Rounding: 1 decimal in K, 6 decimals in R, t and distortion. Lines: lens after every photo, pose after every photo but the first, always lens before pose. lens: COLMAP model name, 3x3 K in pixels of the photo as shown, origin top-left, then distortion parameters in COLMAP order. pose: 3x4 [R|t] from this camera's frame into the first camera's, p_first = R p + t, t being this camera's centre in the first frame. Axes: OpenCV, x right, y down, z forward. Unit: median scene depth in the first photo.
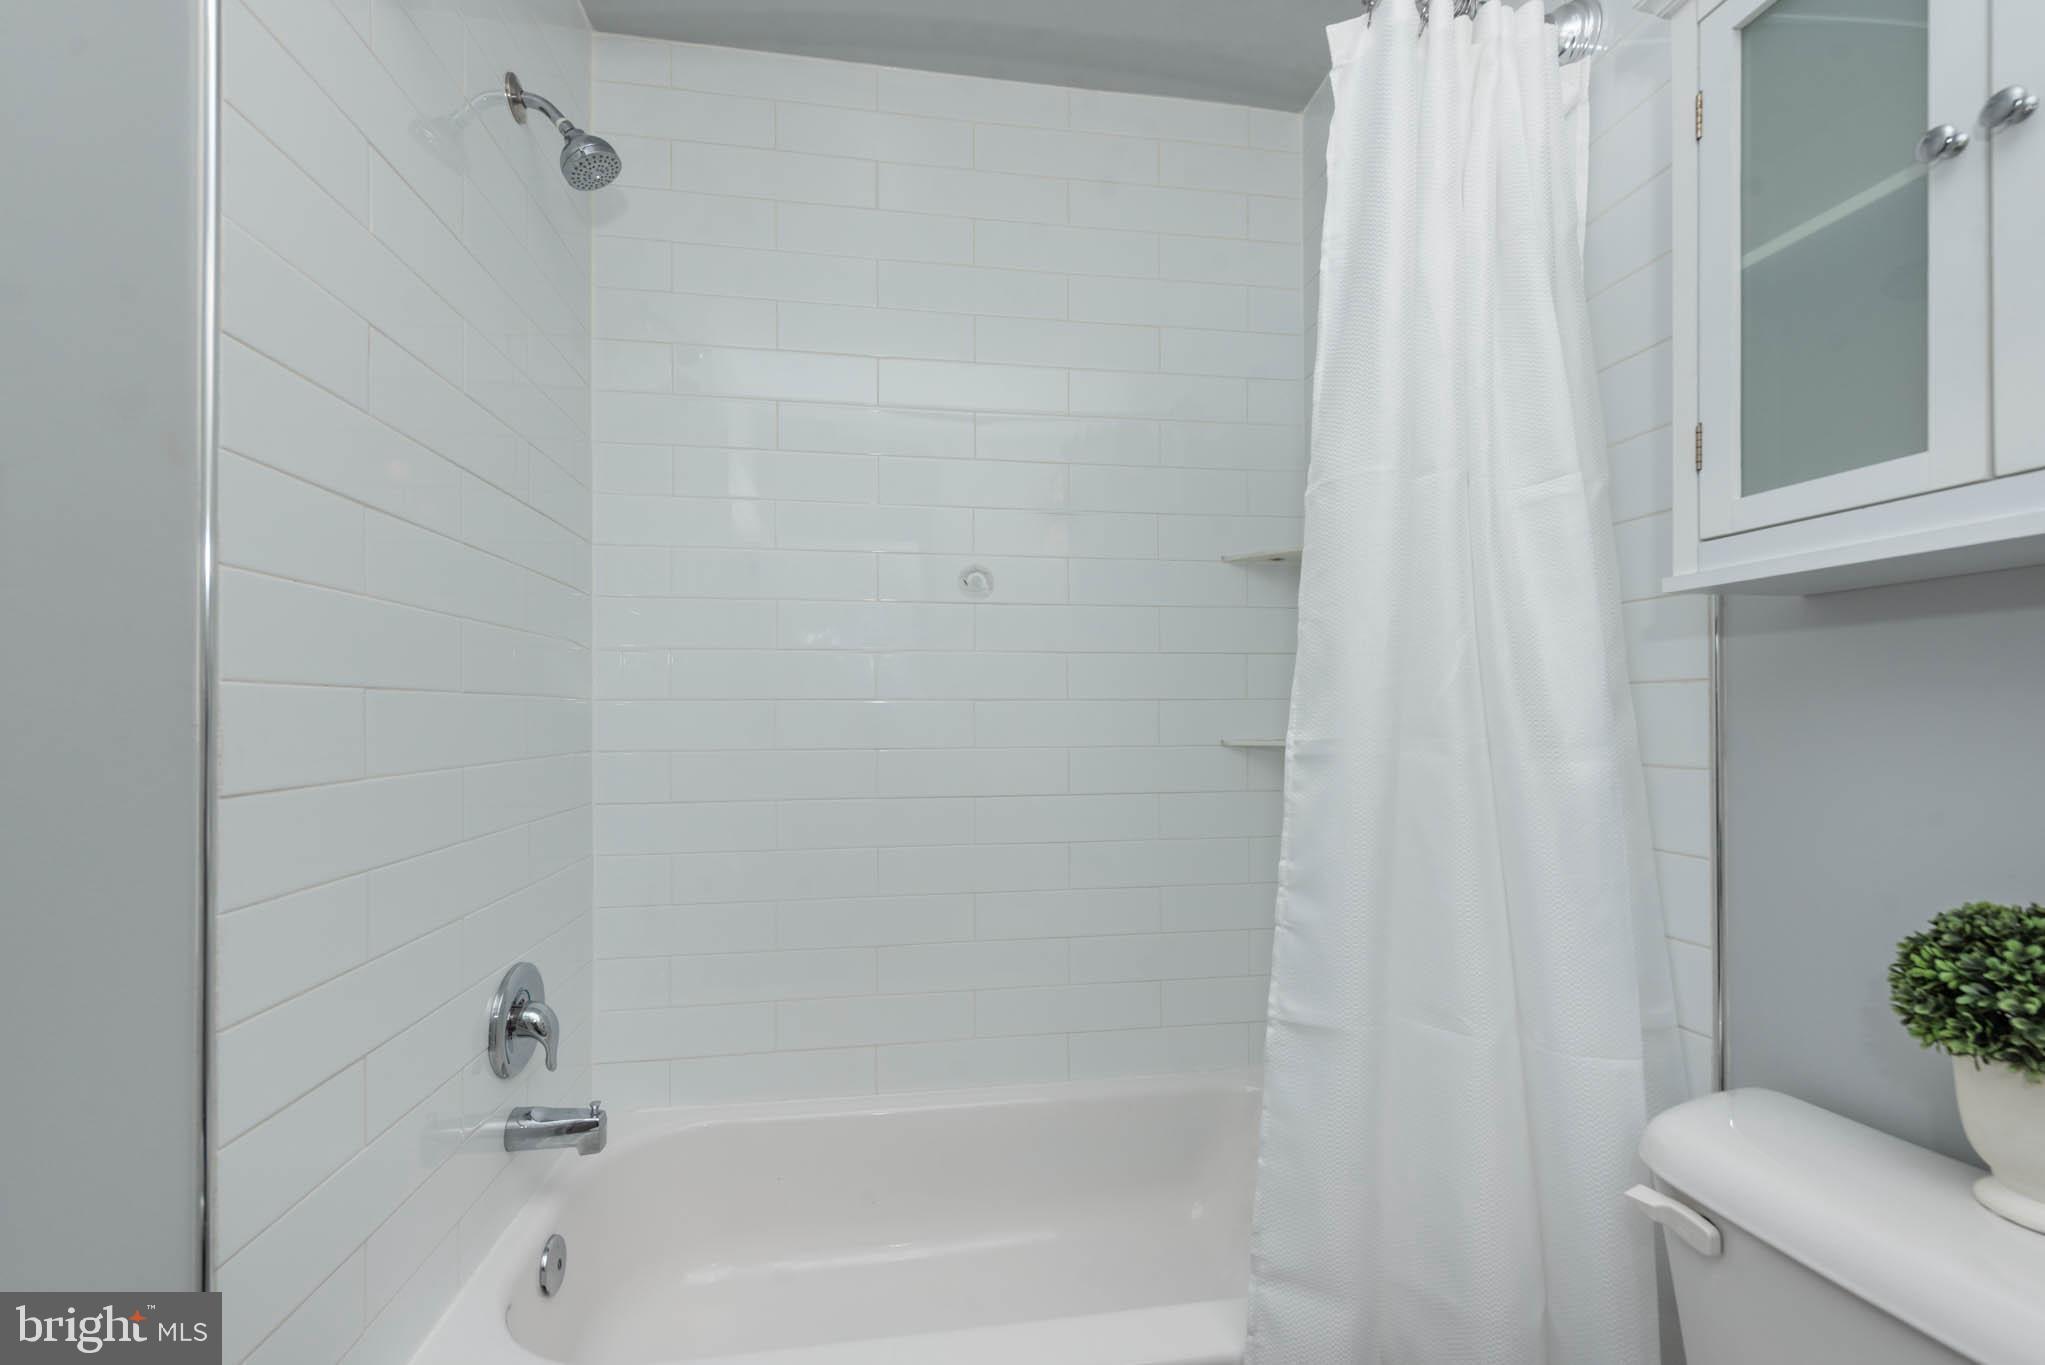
lens RADIAL K [[807.5, 0, 1055.3], [0, 807.5, 710.5], [0, 0, 1]] dist [0.007572, -0.003211]
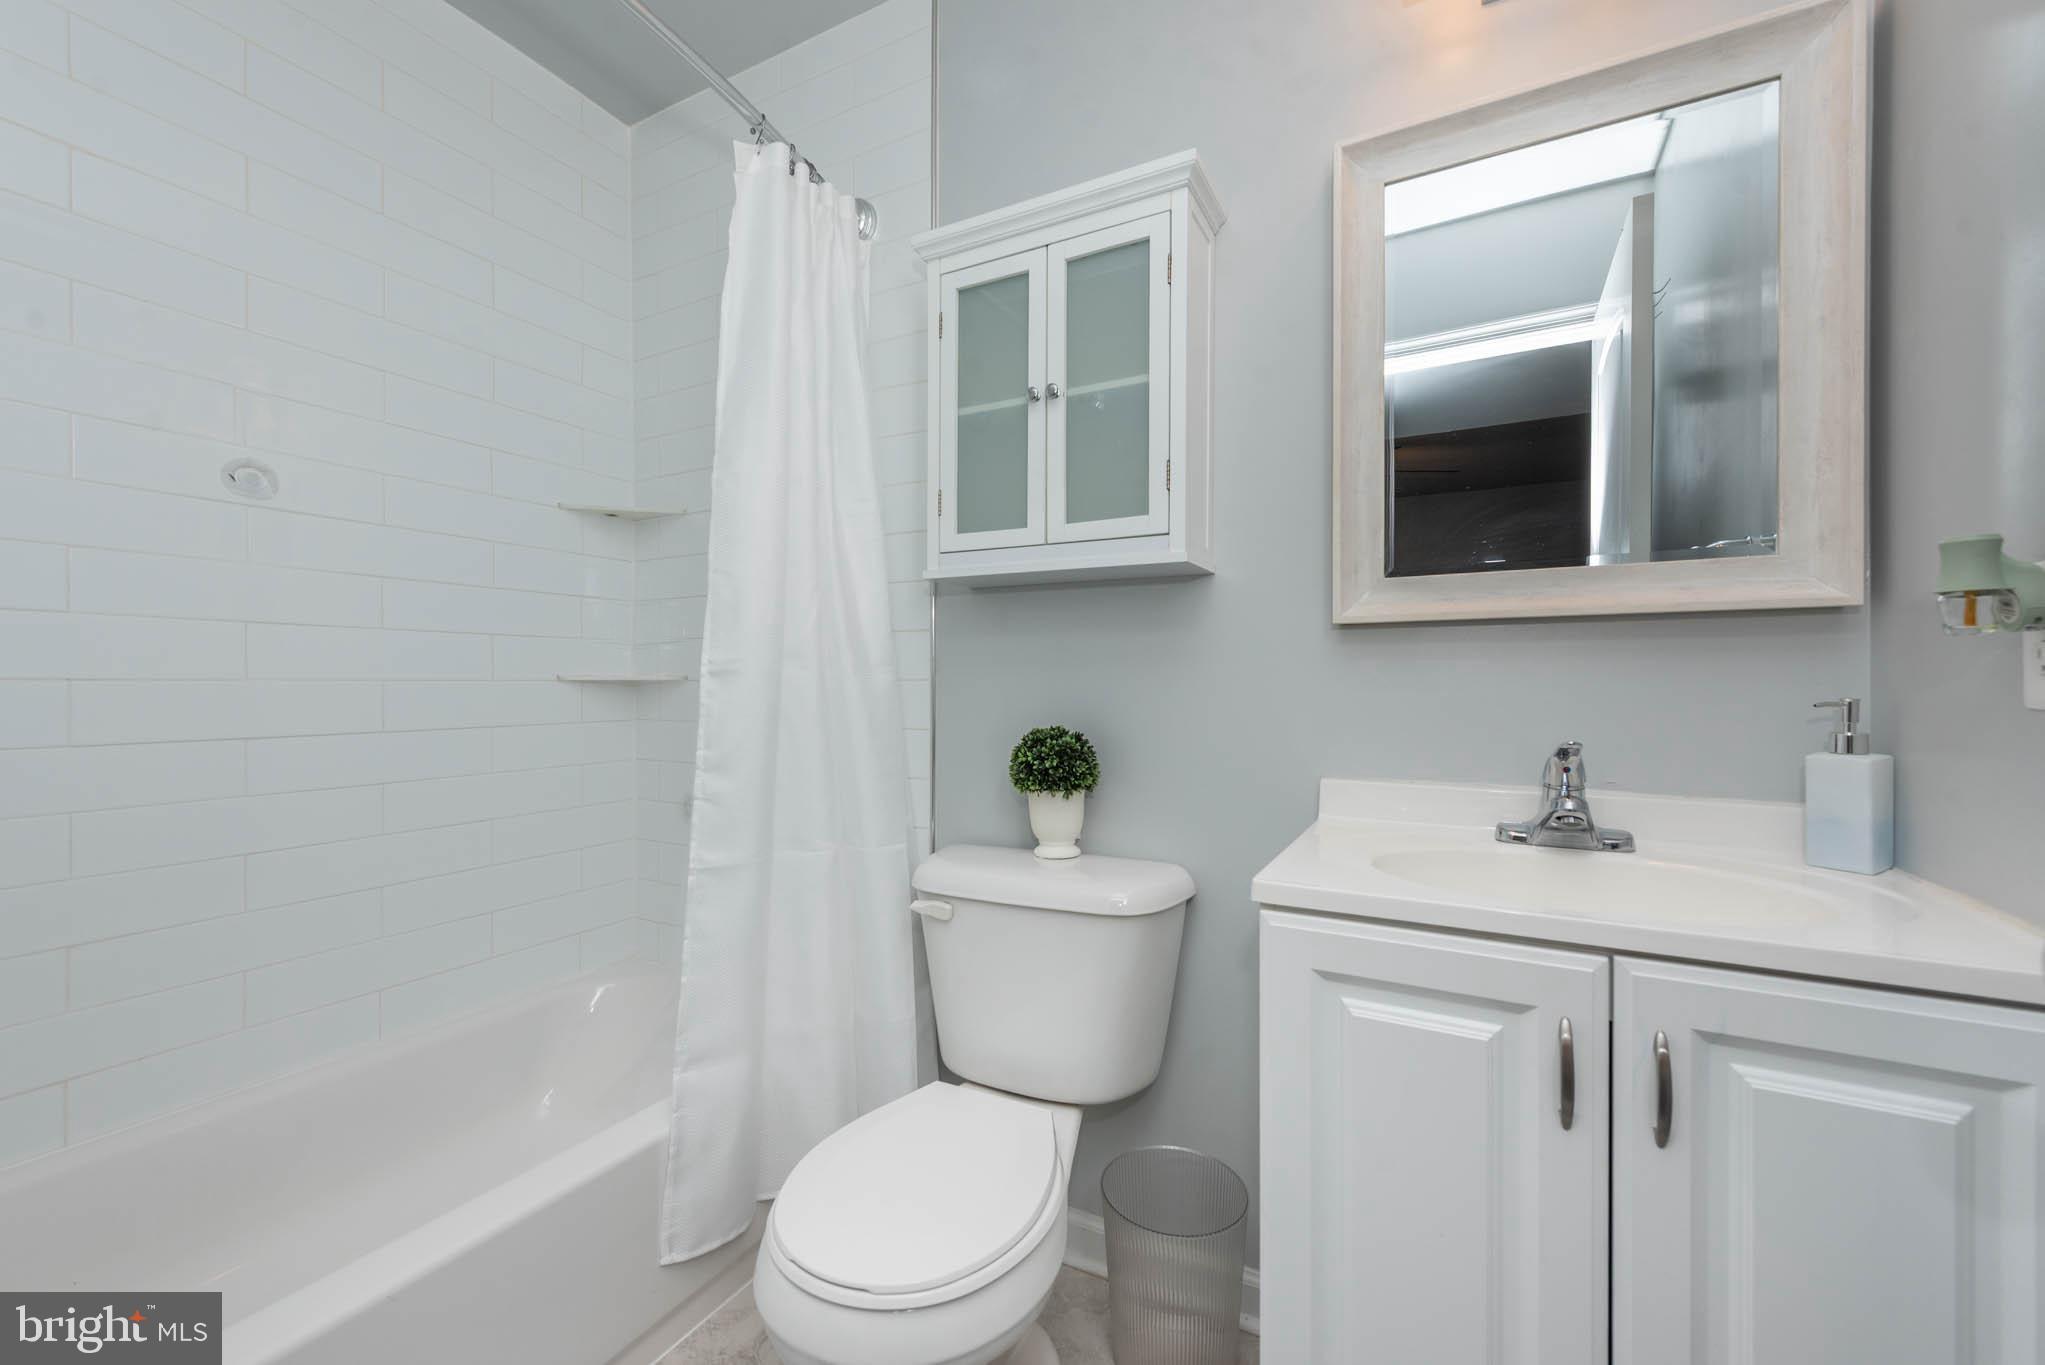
lens RADIAL K [[807.5, 0, 1011.0], [0, 807.5, 692.4], [0, 0, 1]] dist [0.007572, -0.003211]
pose [[0.610055, -0.001280, 0.792358, -0.465441], [-0.009066, 0.999922, 0.008595, 0.075690], [-0.792307, -0.012428, 0.609996, -0.218899]]
